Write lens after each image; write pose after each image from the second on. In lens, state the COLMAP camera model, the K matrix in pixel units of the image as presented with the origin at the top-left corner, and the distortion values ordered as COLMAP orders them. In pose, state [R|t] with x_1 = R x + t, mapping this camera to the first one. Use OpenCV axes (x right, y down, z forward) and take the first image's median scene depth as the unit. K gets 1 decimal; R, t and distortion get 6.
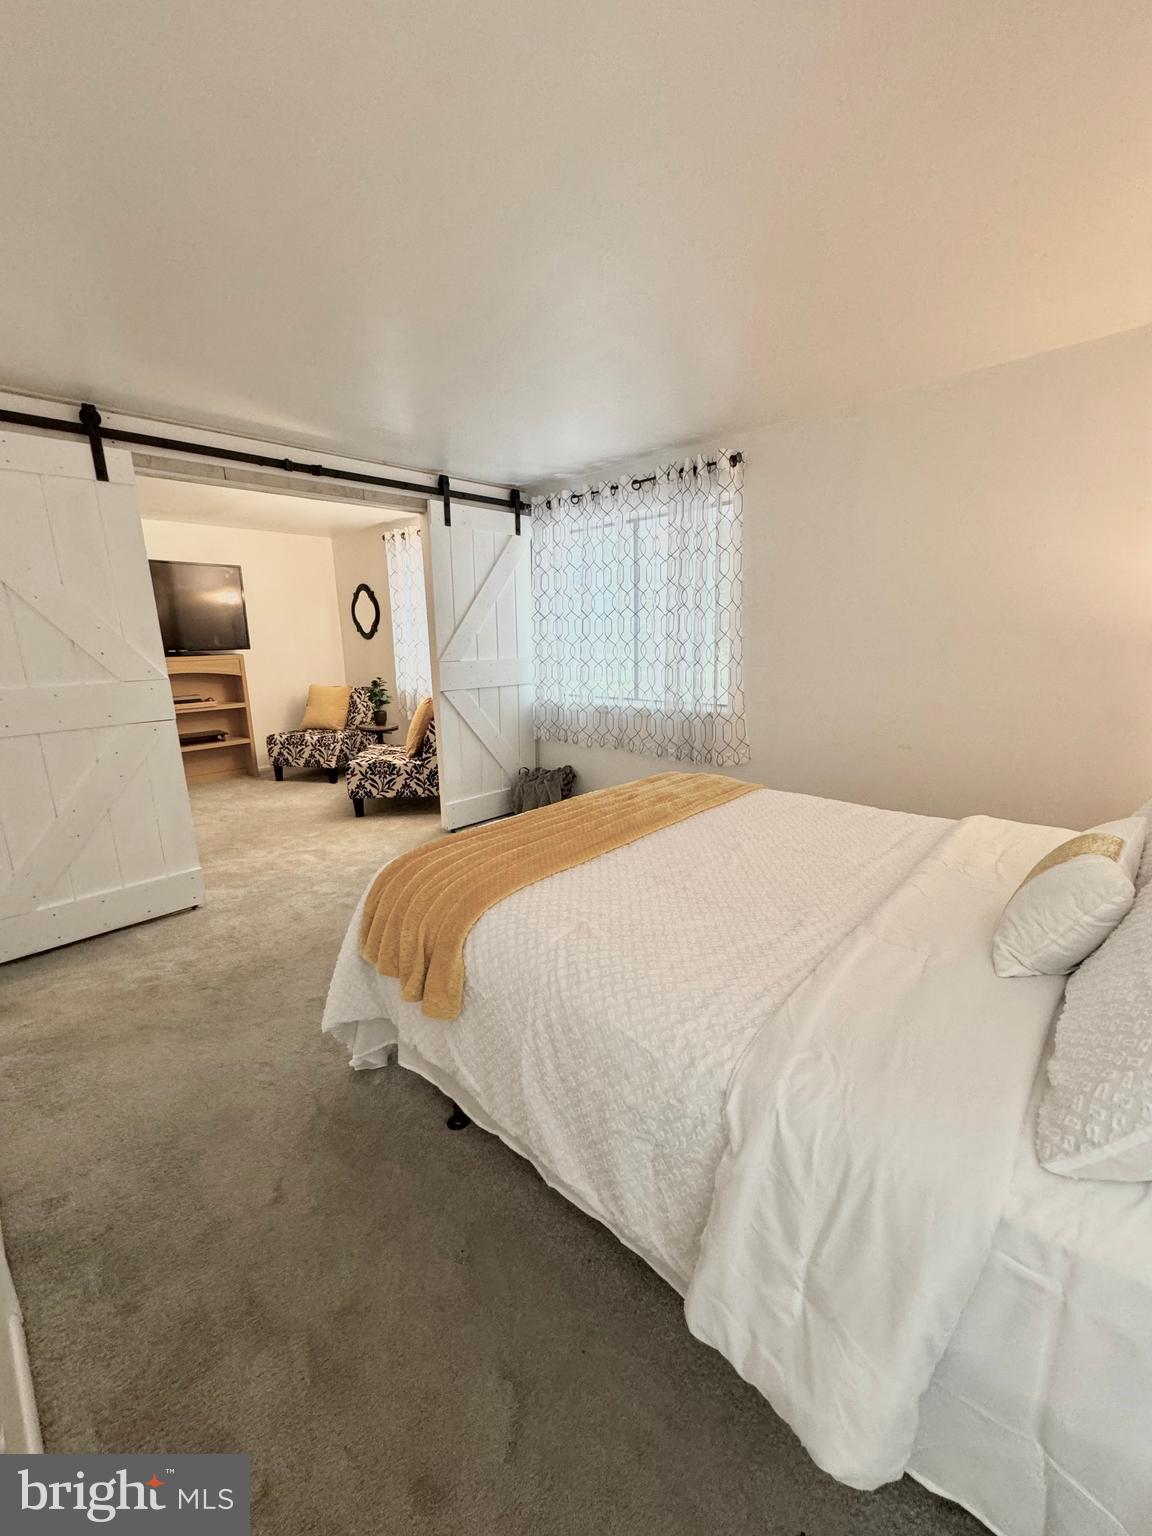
lens RADIAL K [[616.2, 0, 576.0], [0, 616.2, 768.0], [0, 0, 1]] dist [-0.000856, 0.000012]
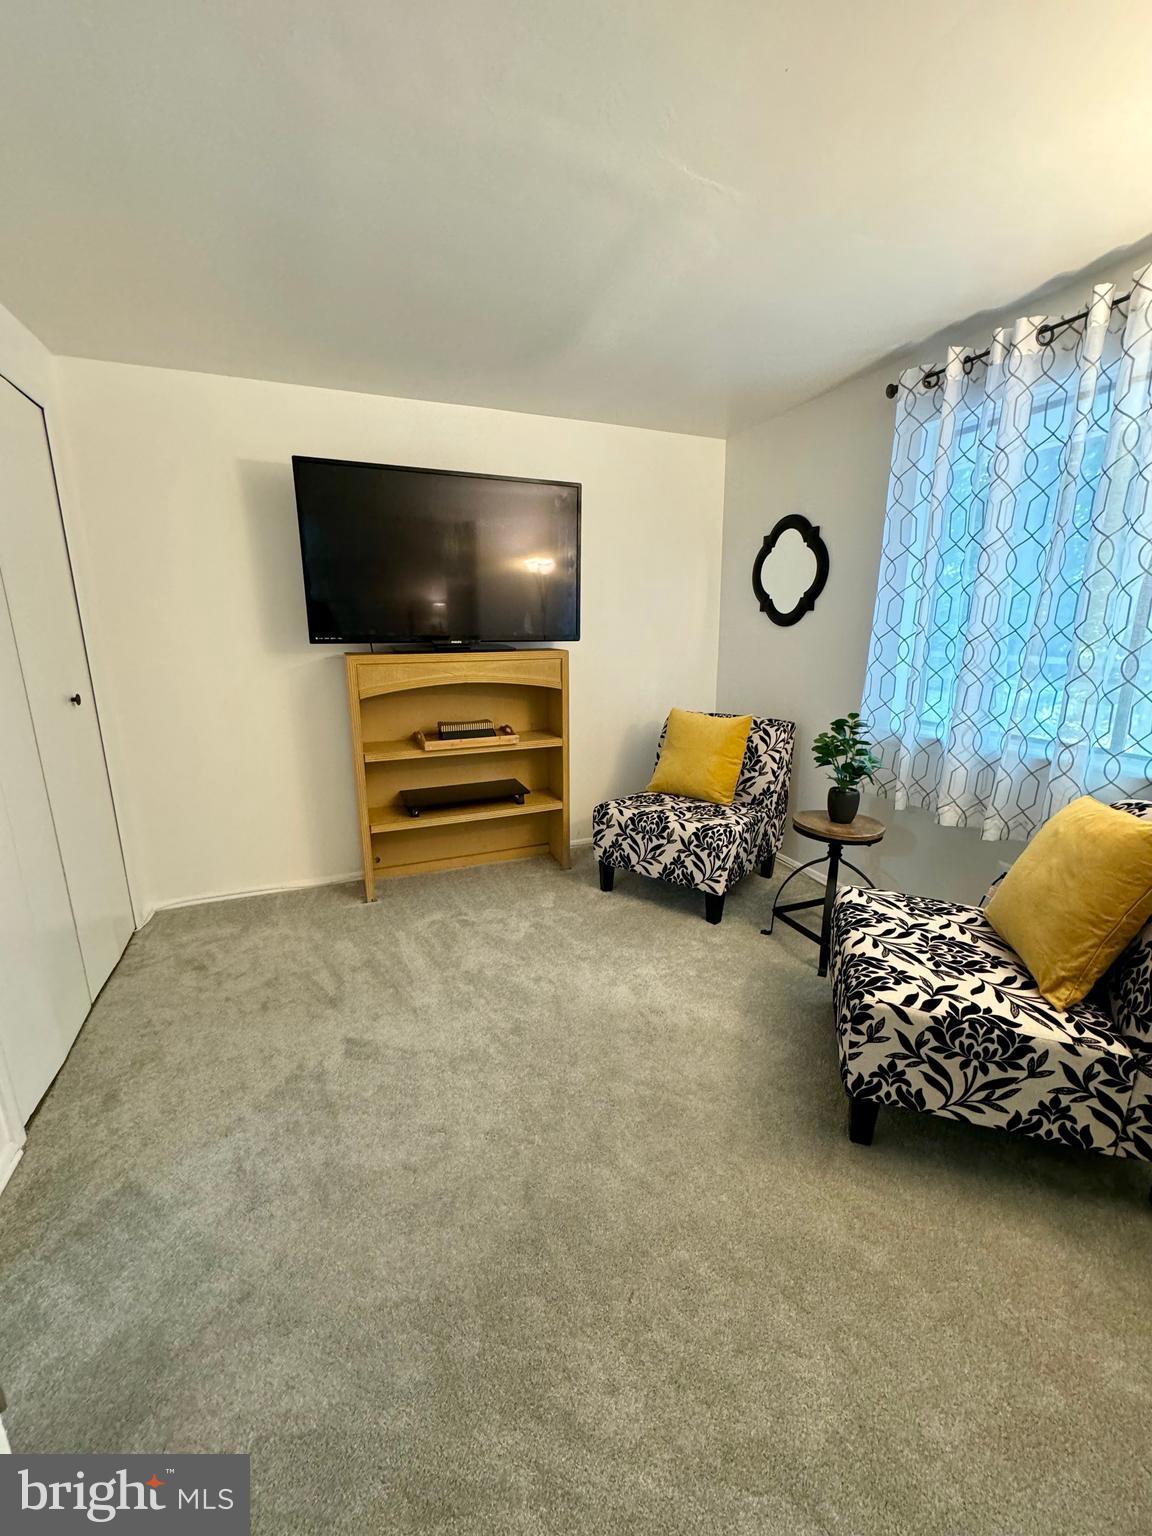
lens RADIAL K [[617.3, 0, 576.4], [0, 617.3, 757.2], [0, 0, 1]] dist [0.026340, -0.000083]
pose [[0.914563, 0.096895, -0.392666, -0.208563], [-0.097929, 0.995040, 0.017450, -0.067677], [0.392409, 0.022494, 0.919516, 0.337817]]
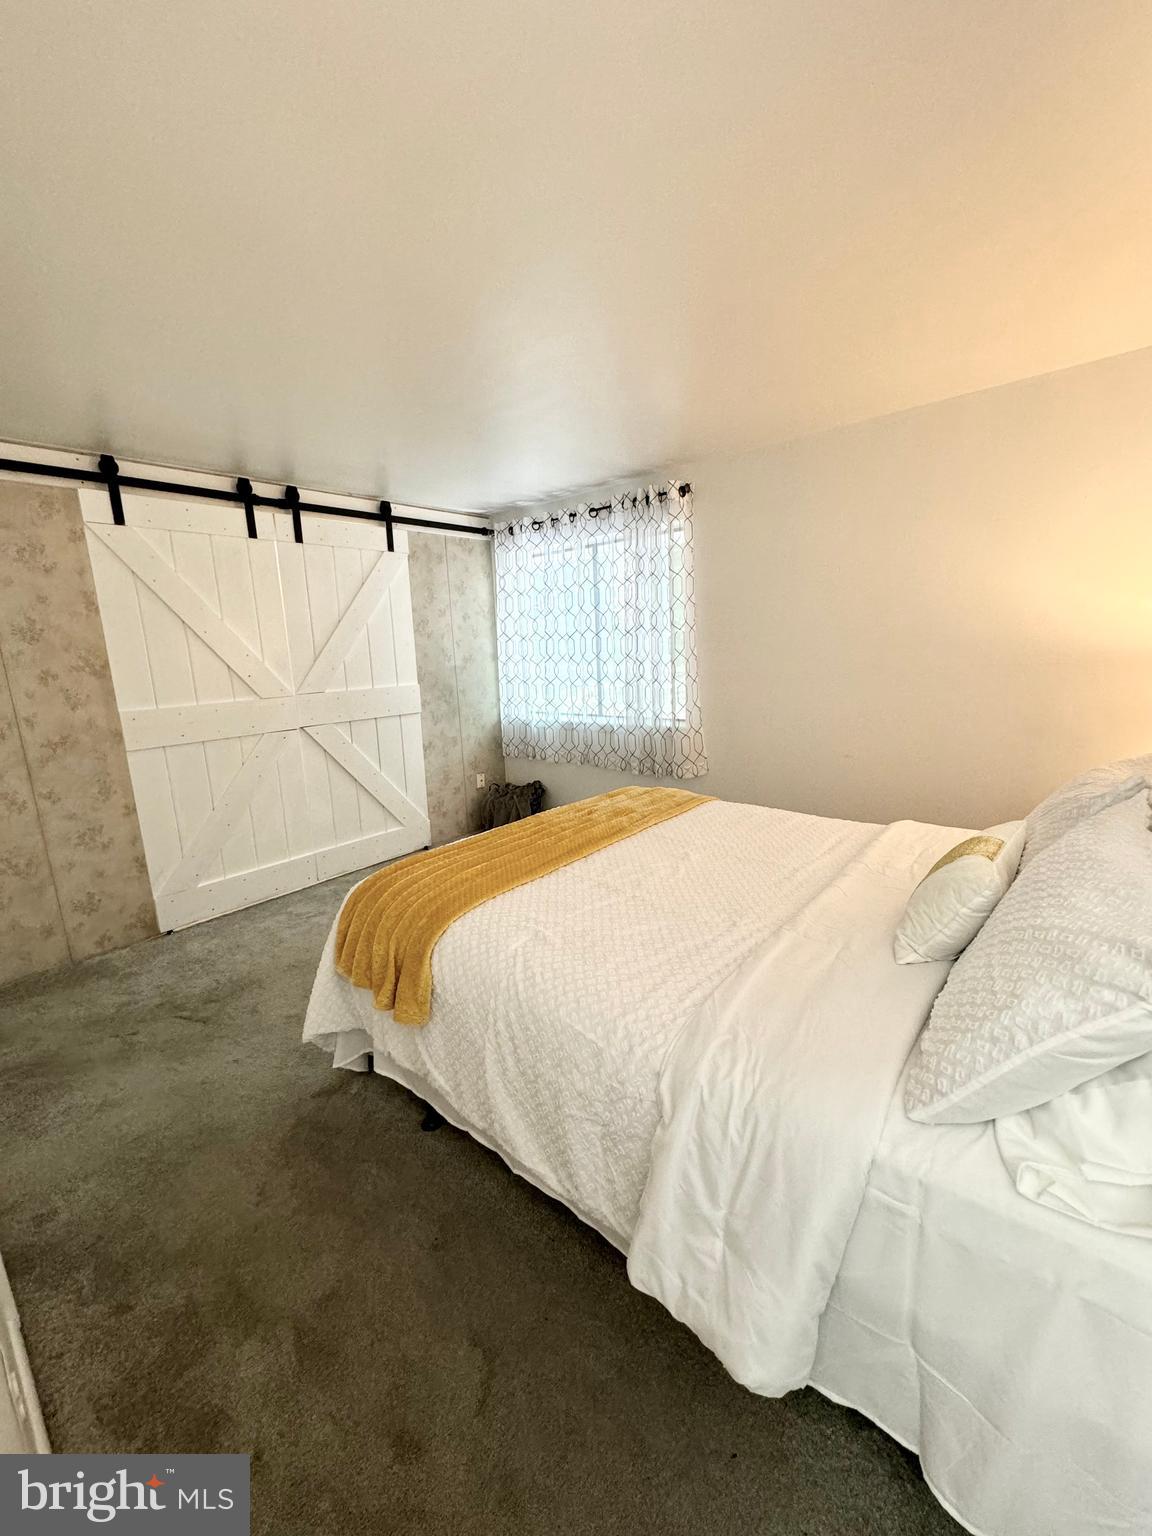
lens RADIAL K [[616.2, 0, 576.0], [0, 616.2, 768.0], [0, 0, 1]] dist [-0.000856, 0.000012]
pose [[0.998850, -0.026785, 0.039757, 0.045494], [0.027484, 0.999475, -0.017136, -0.022140], [-0.039277, 0.018209, 0.999062, -0.121617]]
